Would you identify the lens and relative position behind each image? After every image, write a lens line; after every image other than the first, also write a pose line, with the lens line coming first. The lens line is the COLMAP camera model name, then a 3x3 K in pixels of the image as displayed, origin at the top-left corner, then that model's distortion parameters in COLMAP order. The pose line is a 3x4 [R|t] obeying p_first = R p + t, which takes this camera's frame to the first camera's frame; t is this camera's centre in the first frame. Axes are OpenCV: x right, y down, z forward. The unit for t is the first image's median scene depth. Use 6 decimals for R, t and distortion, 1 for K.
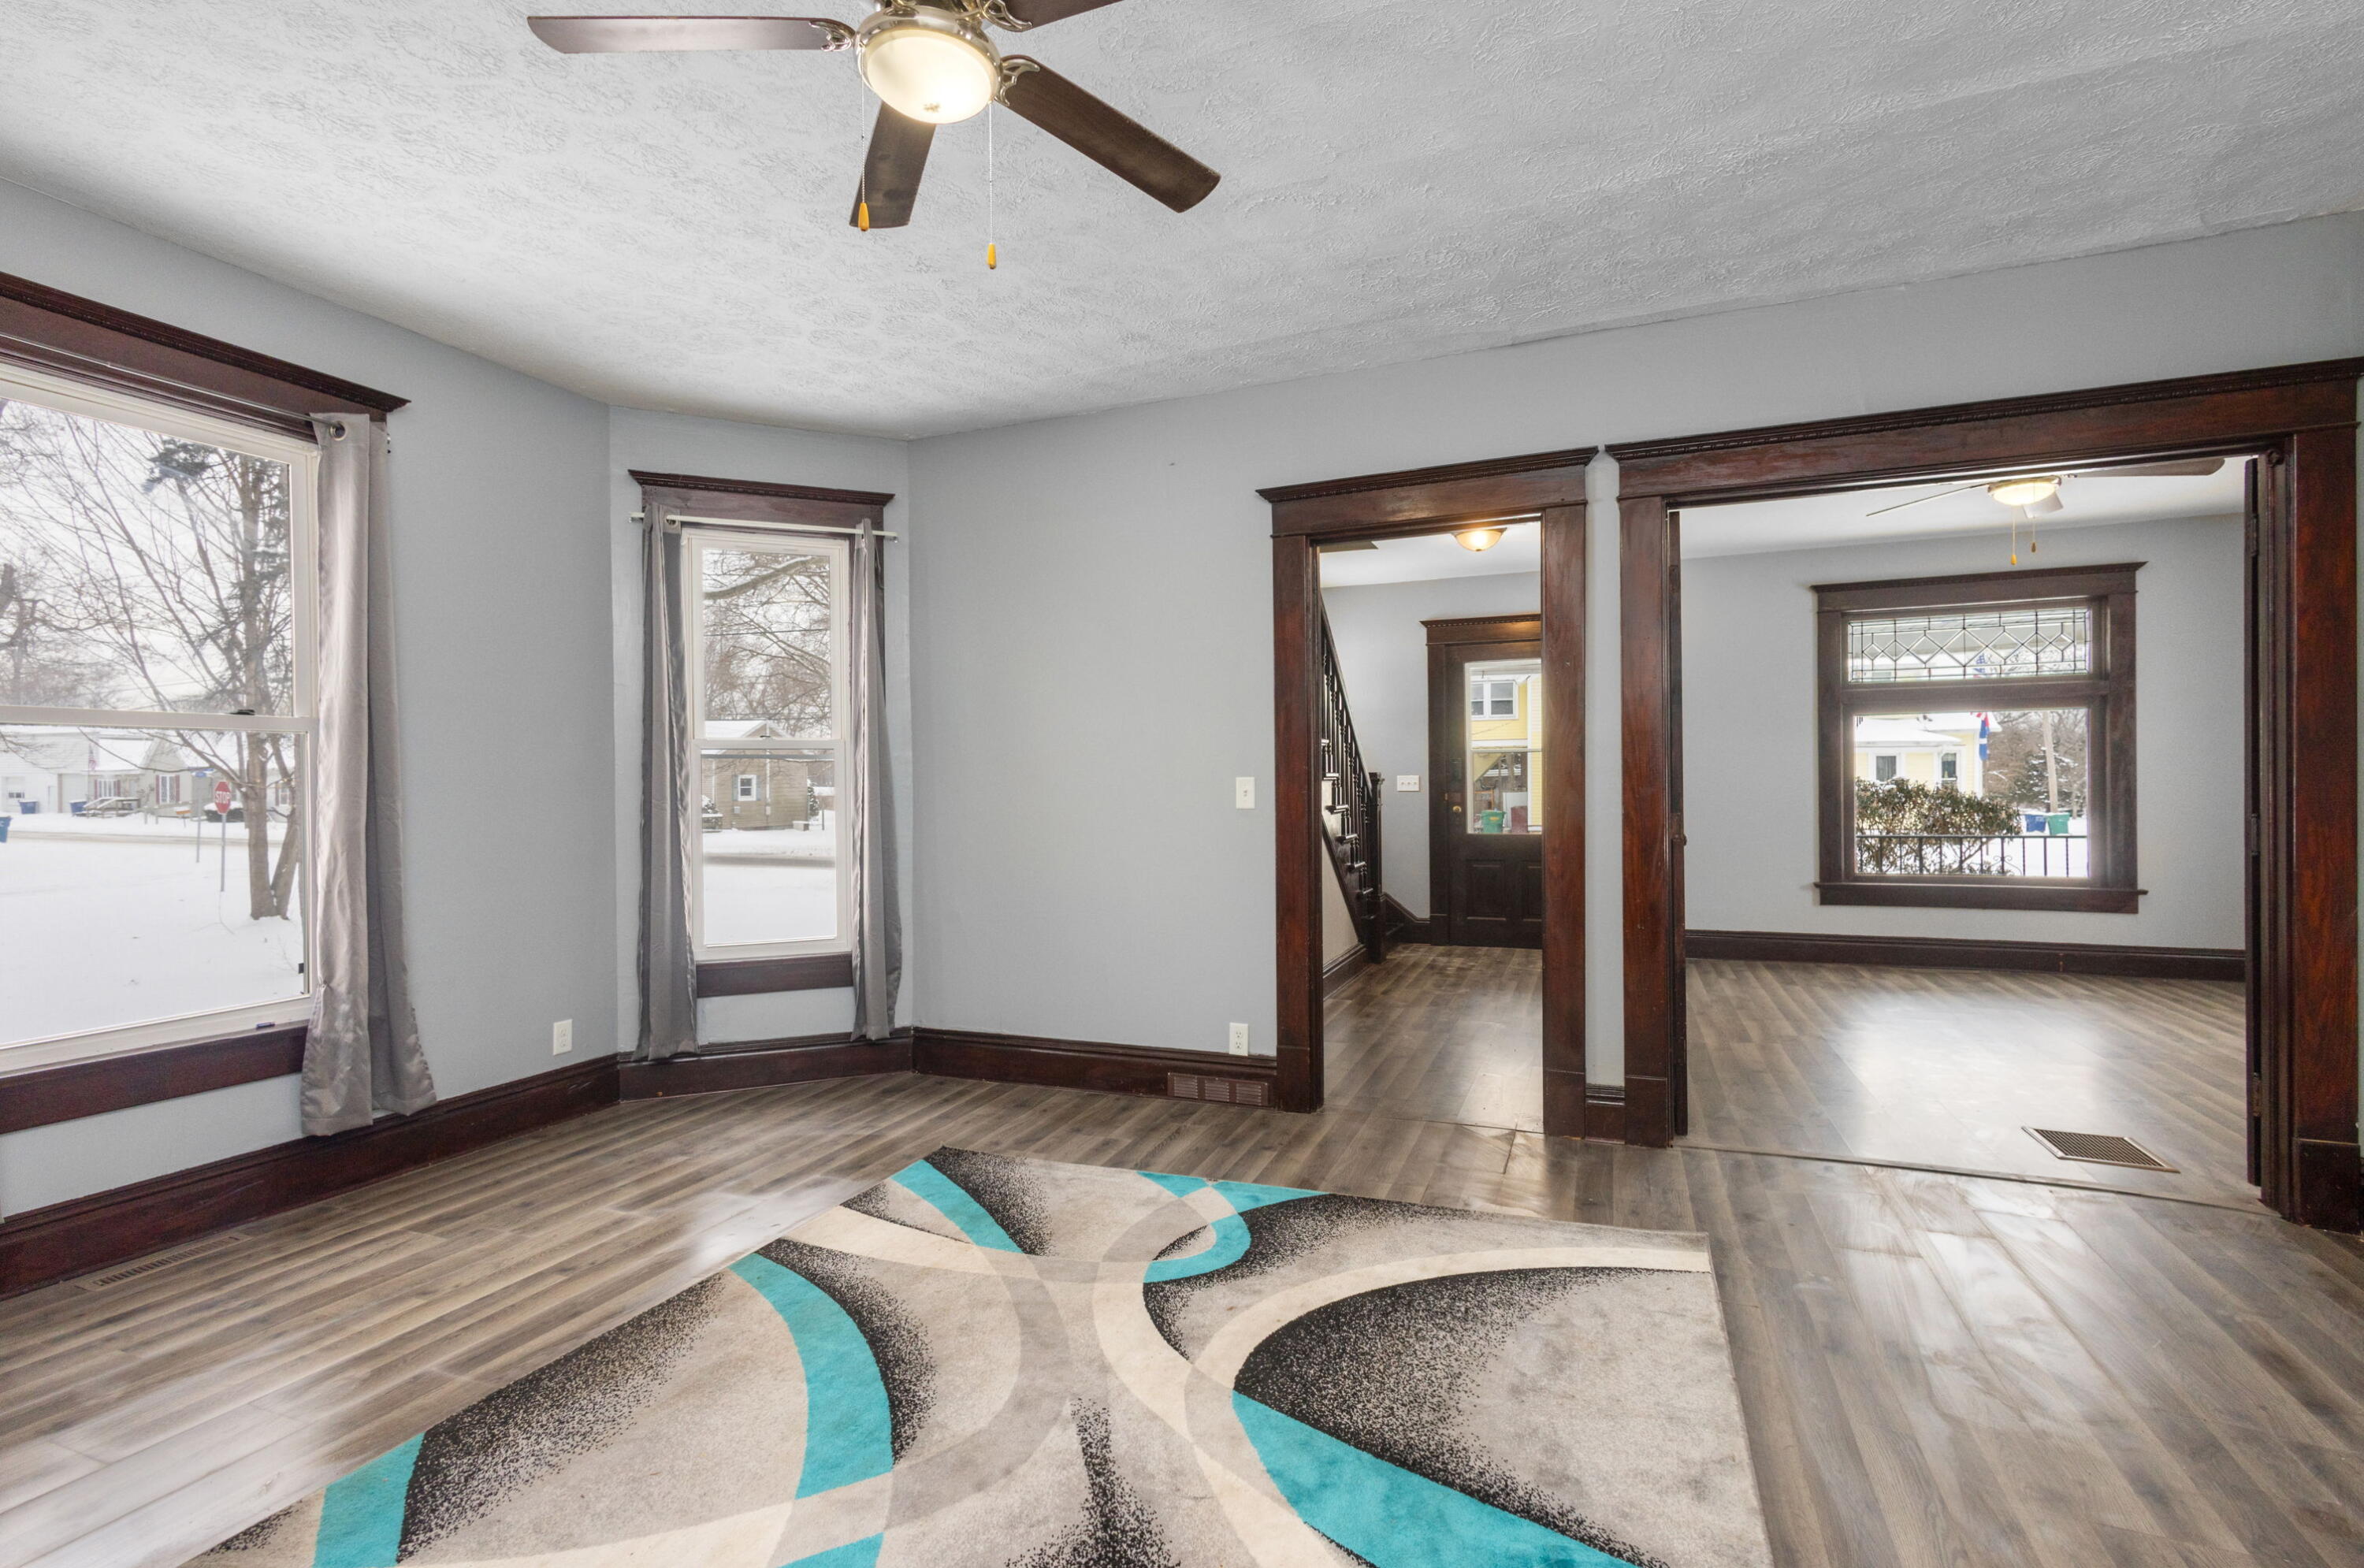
lens RADIAL K [[1098.6, 0, 1179.8], [0, 1098.6, 787.7], [0, 0, 1]] dist [0.009065, 0.000933]
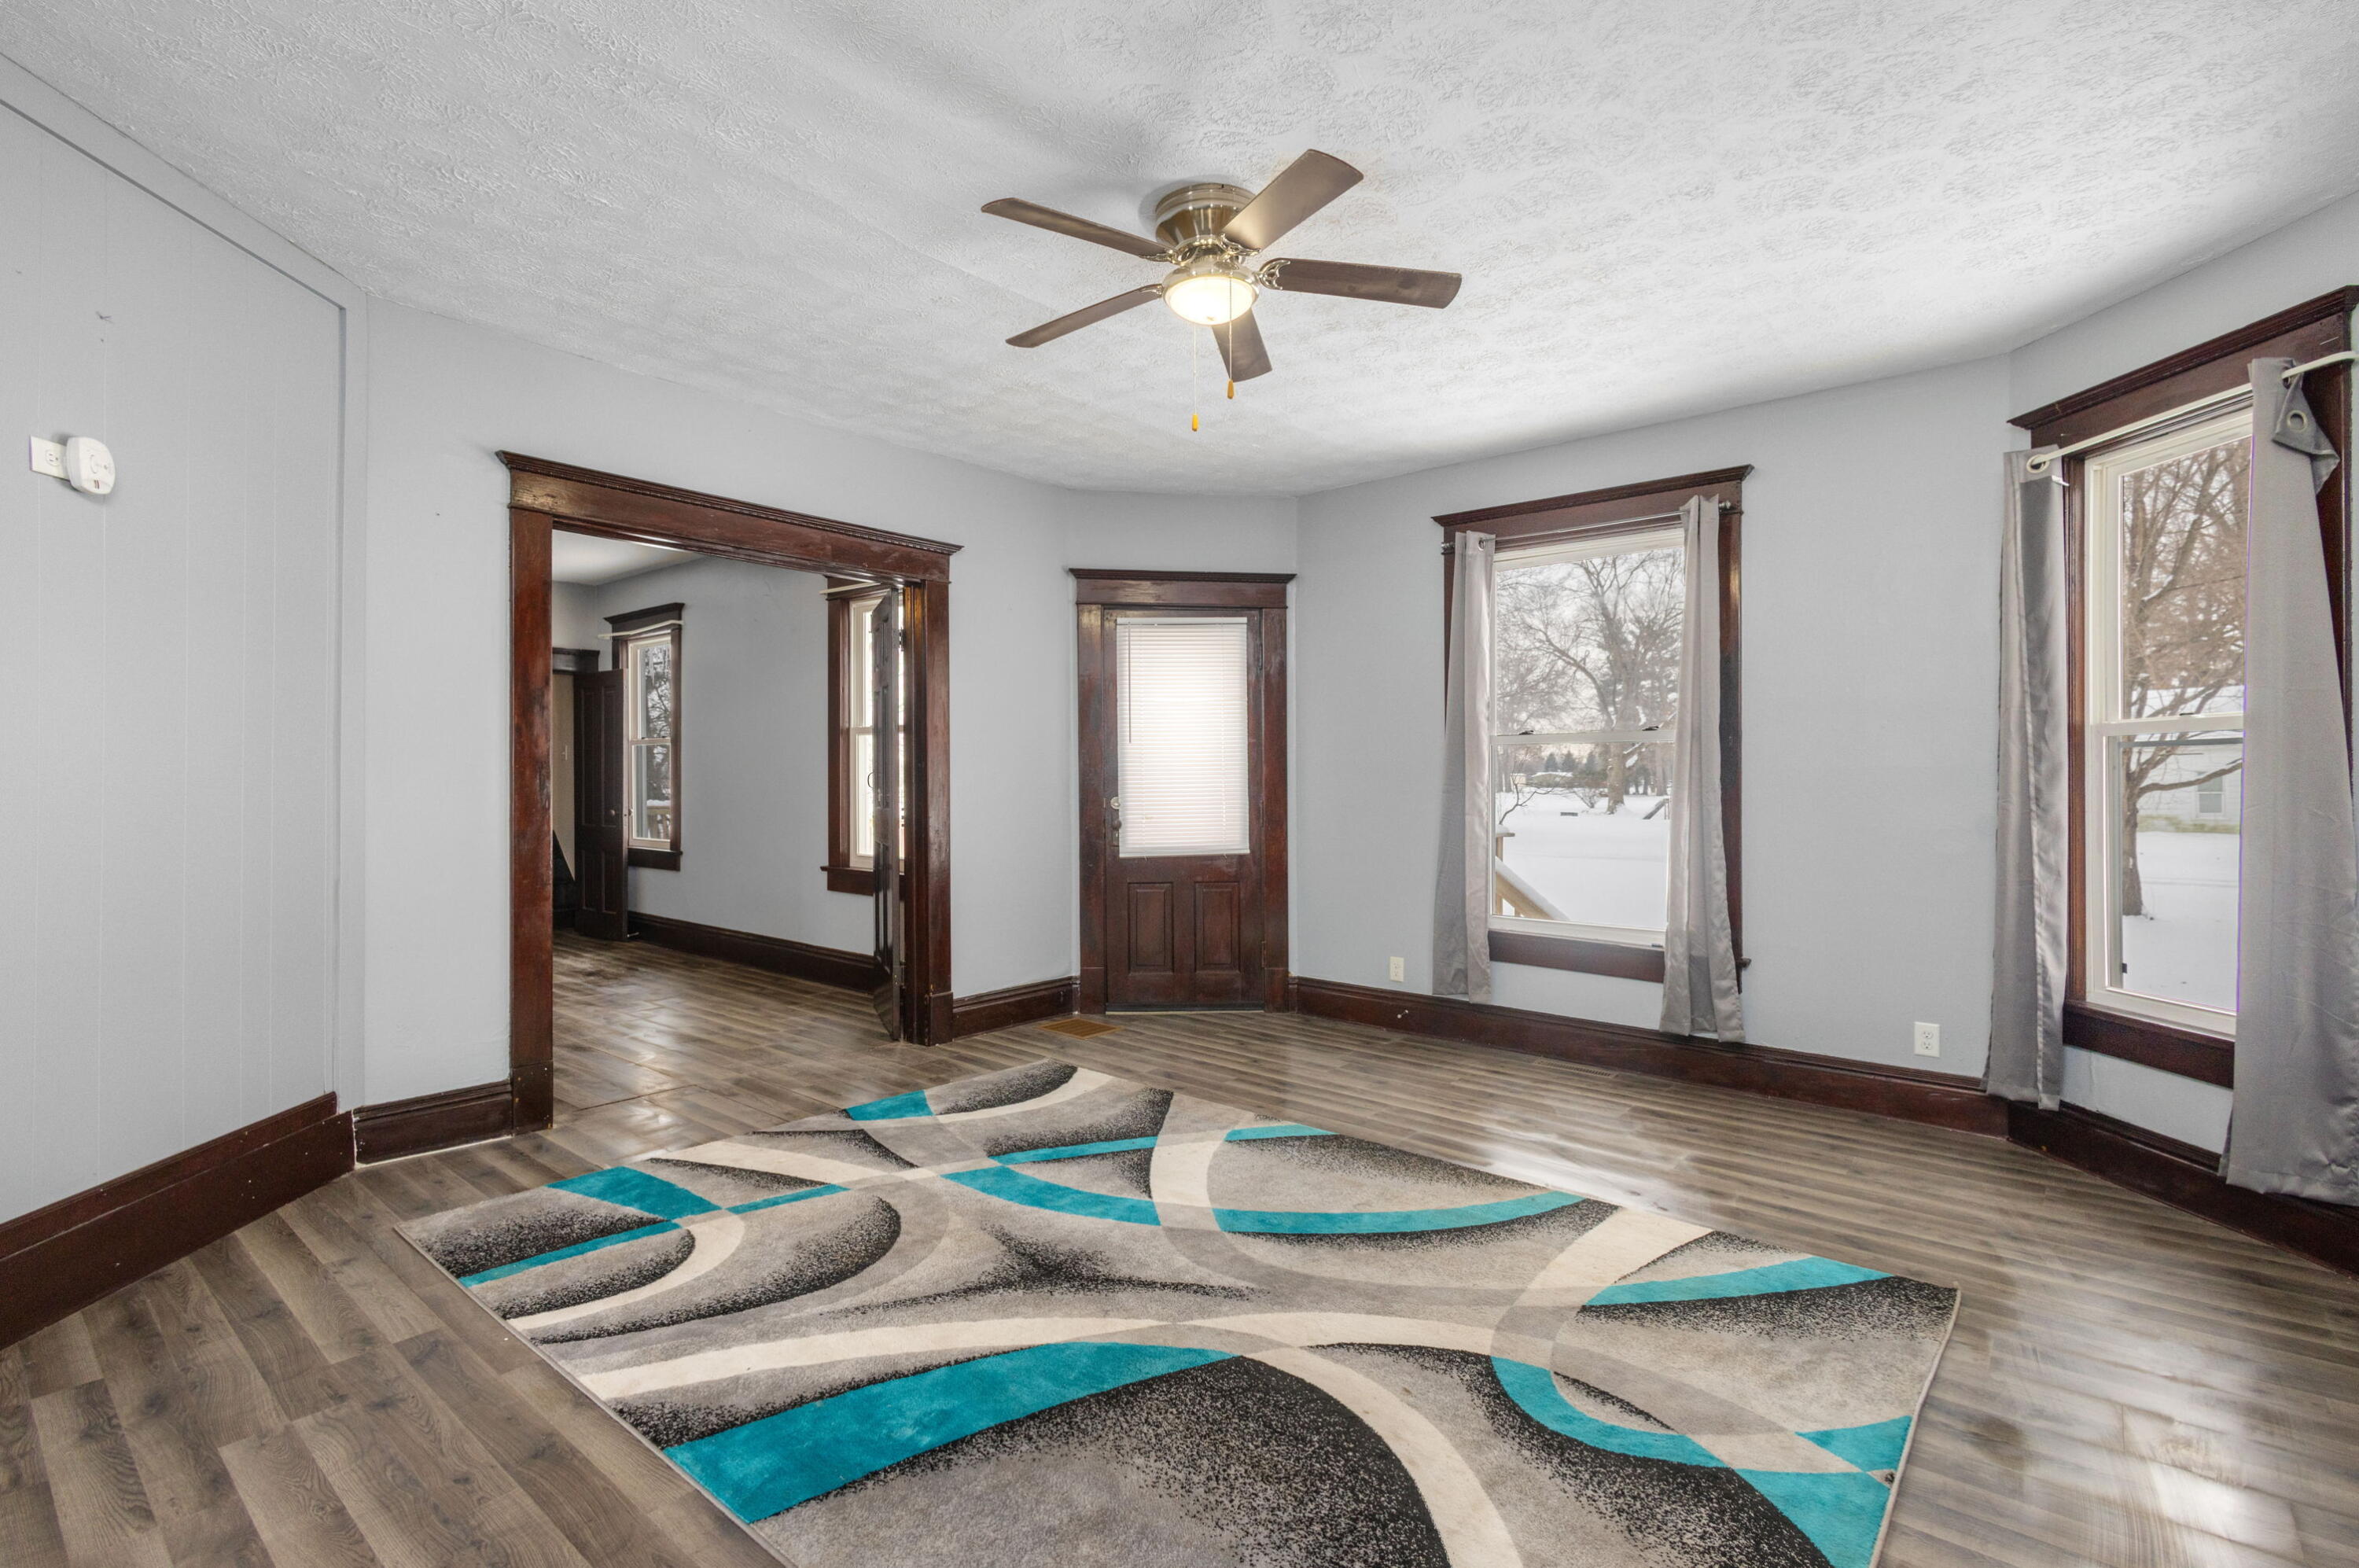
lens RADIAL K [[1096.3, 0, 1189.1], [0, 1096.3, 778.0], [0, 0, 1]] dist [0.009065, 0.000933]
pose [[-0.320493, 0.000043, -0.947251, 0.741166], [-0.010321, 0.999940, 0.003537, -0.000473], [0.947195, 0.010910, -0.320473, 0.908430]]
